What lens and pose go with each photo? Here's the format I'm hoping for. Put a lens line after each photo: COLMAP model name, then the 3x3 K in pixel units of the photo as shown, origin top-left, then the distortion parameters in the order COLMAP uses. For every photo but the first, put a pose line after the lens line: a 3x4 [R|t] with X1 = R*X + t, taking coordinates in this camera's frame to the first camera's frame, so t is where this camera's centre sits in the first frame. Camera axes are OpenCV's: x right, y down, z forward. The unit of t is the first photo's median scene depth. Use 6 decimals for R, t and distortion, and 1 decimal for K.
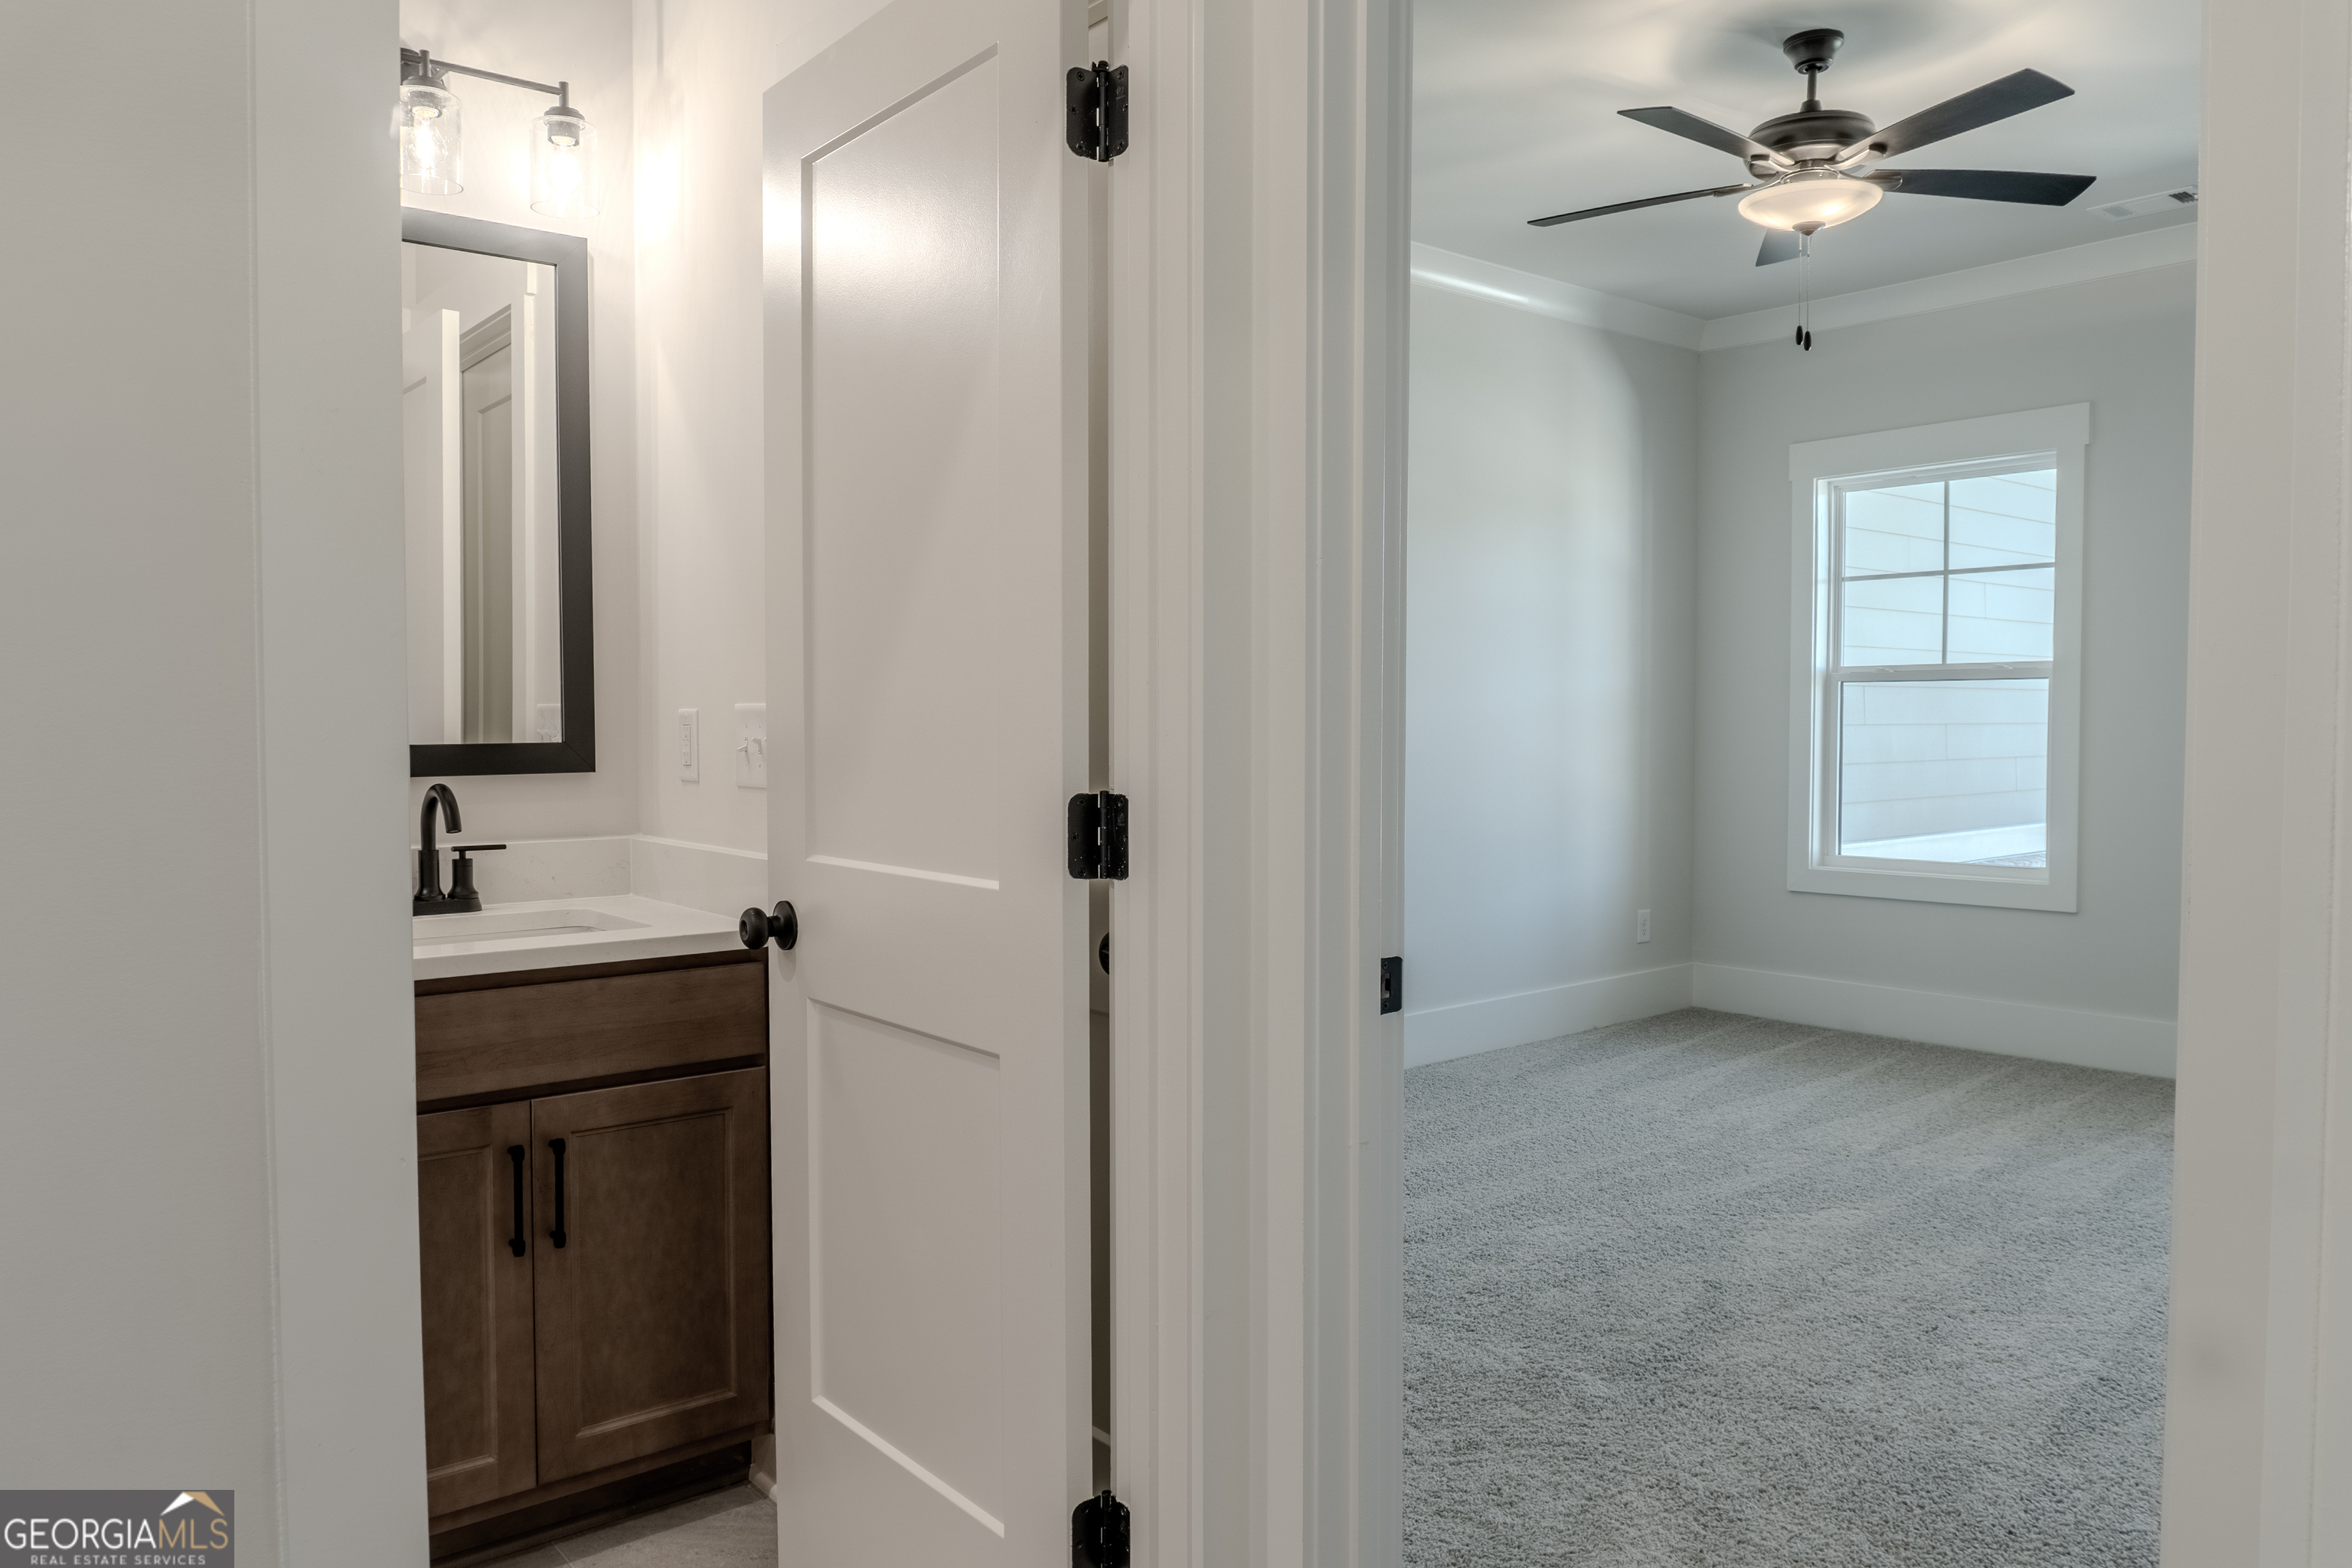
lens RADIAL K [[1606.9, 0, 1176.0], [0, 1606.9, 784.0], [0, 0, 1]] dist [-0.021243, 0.001759]
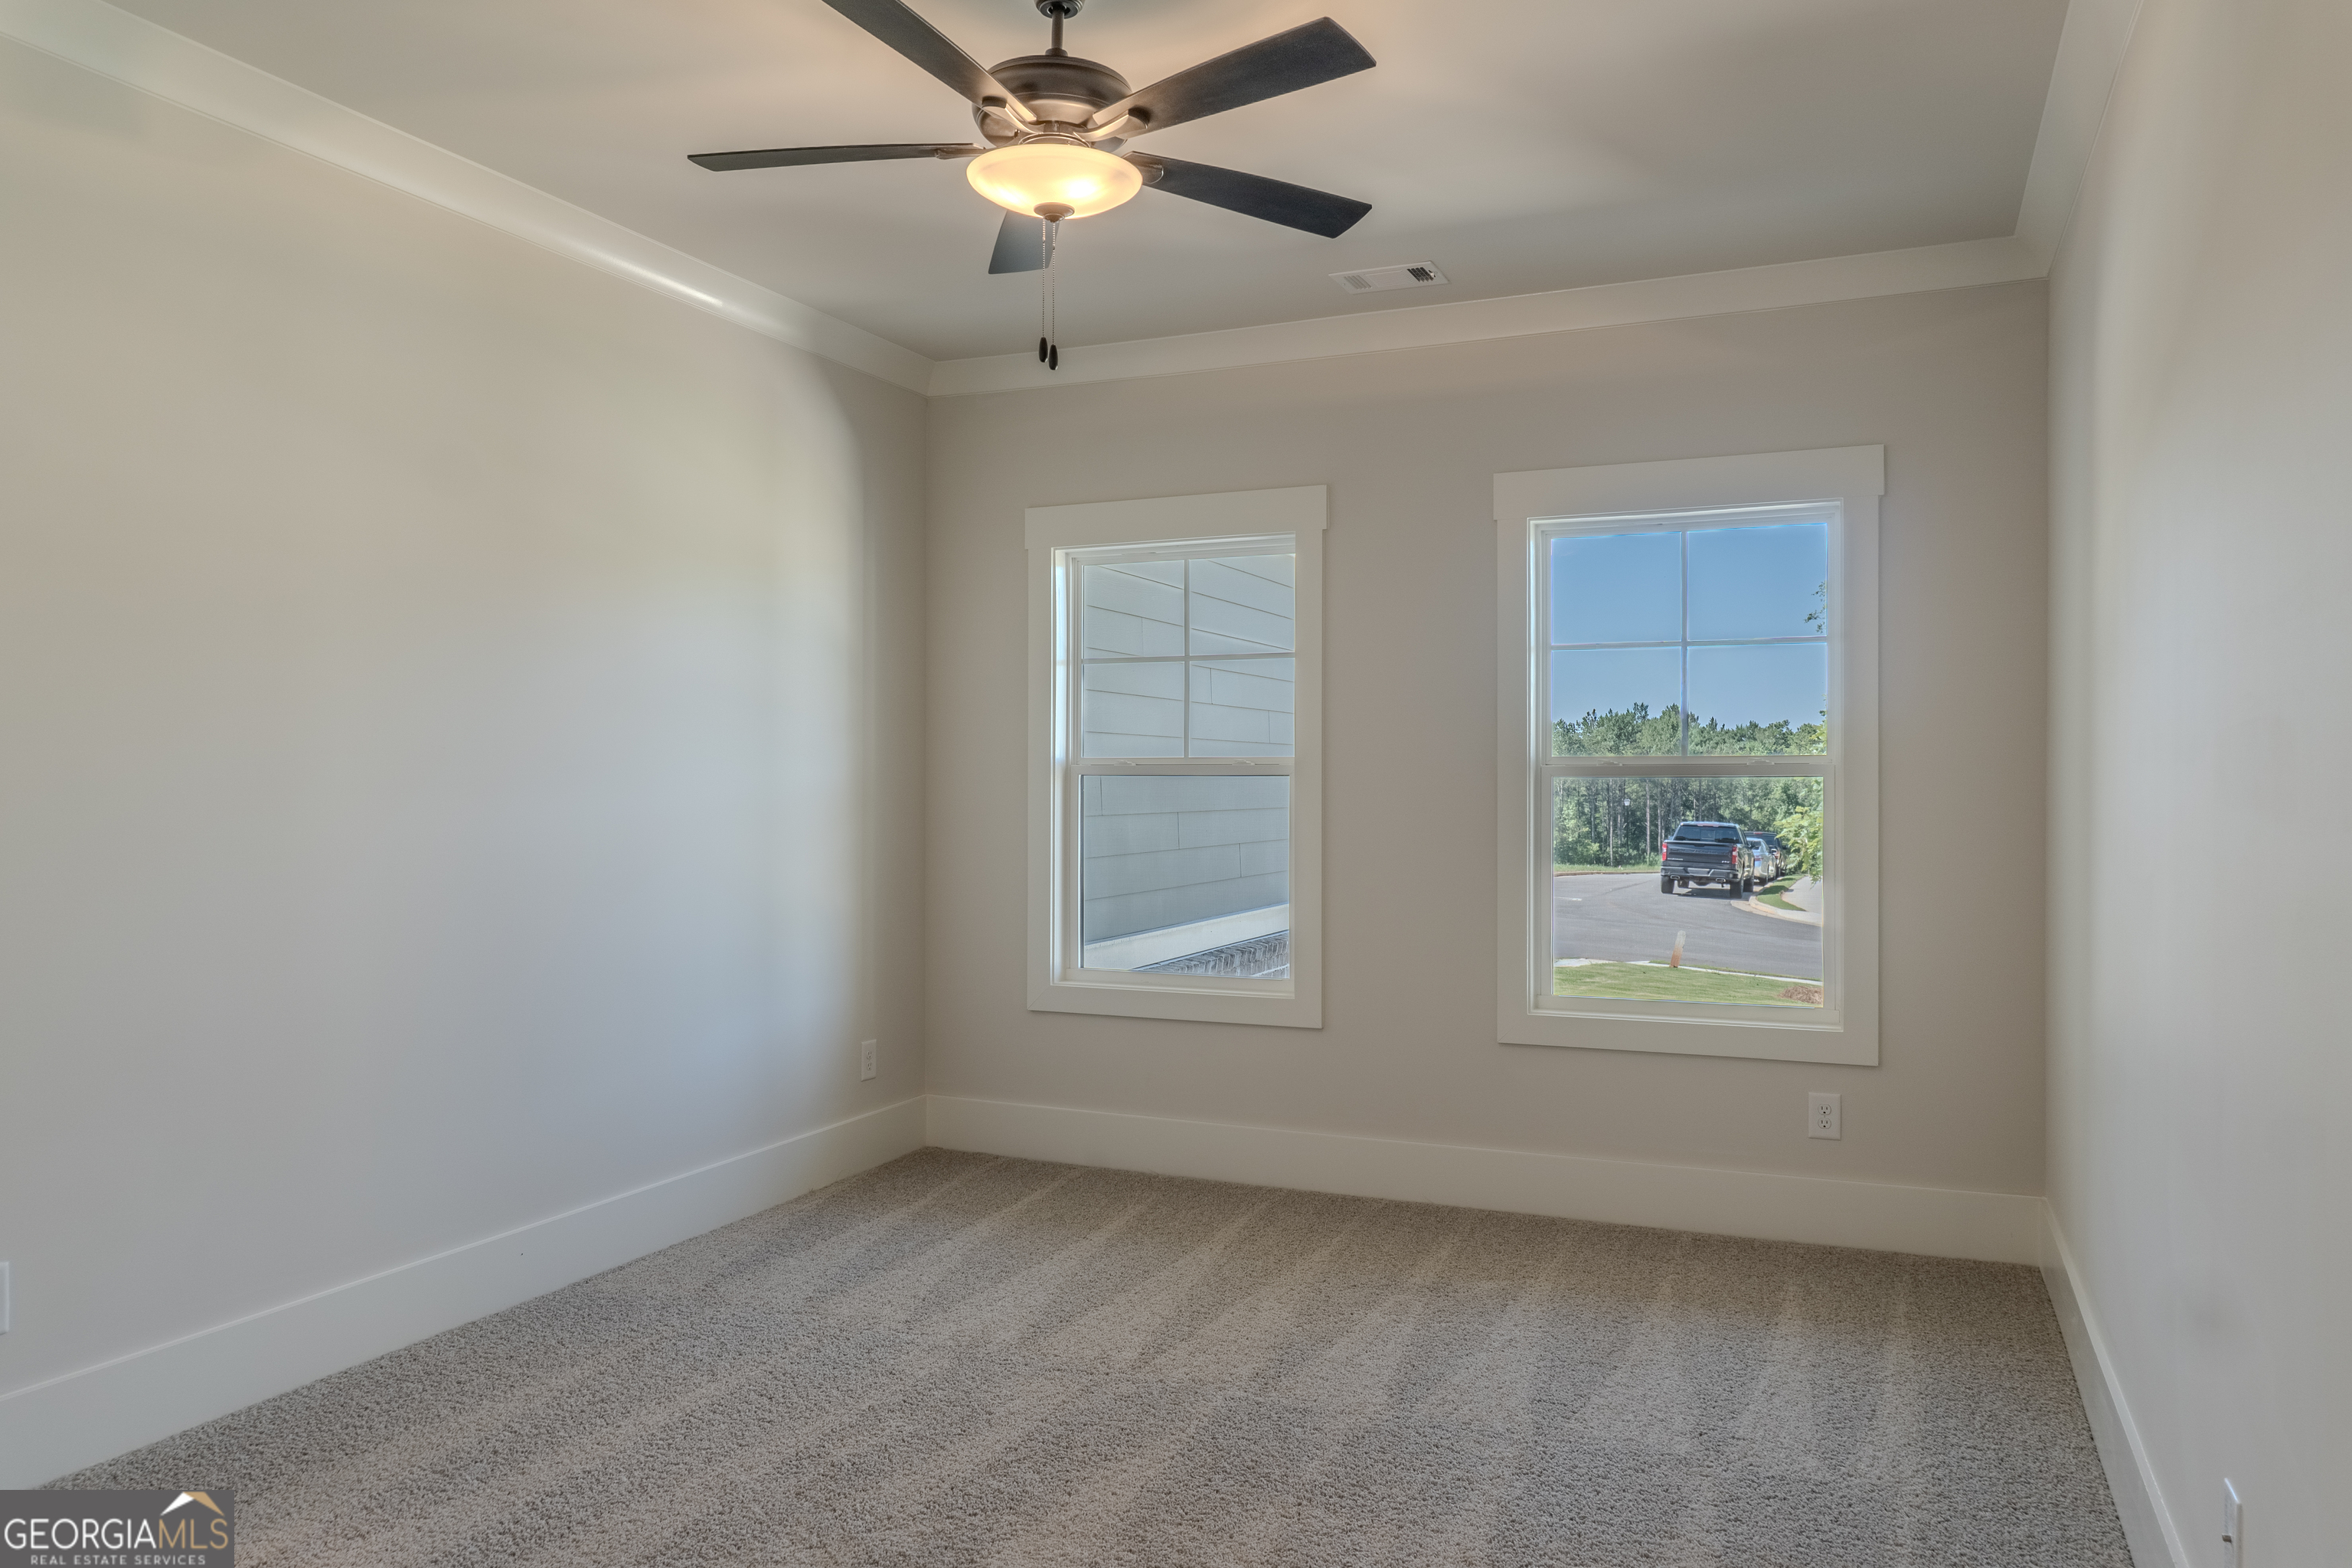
lens RADIAL K [[1589.1, 0, 1178.0], [0, 1589.1, 789.2], [0, 0, 1]] dist [-0.024579, -0.004303]
pose [[0.894009, 0.002234, 0.448043, 0.086122], [0.013888, 0.999369, -0.032694, -0.034937], [-0.447833, 0.035451, 0.893414, 0.240504]]
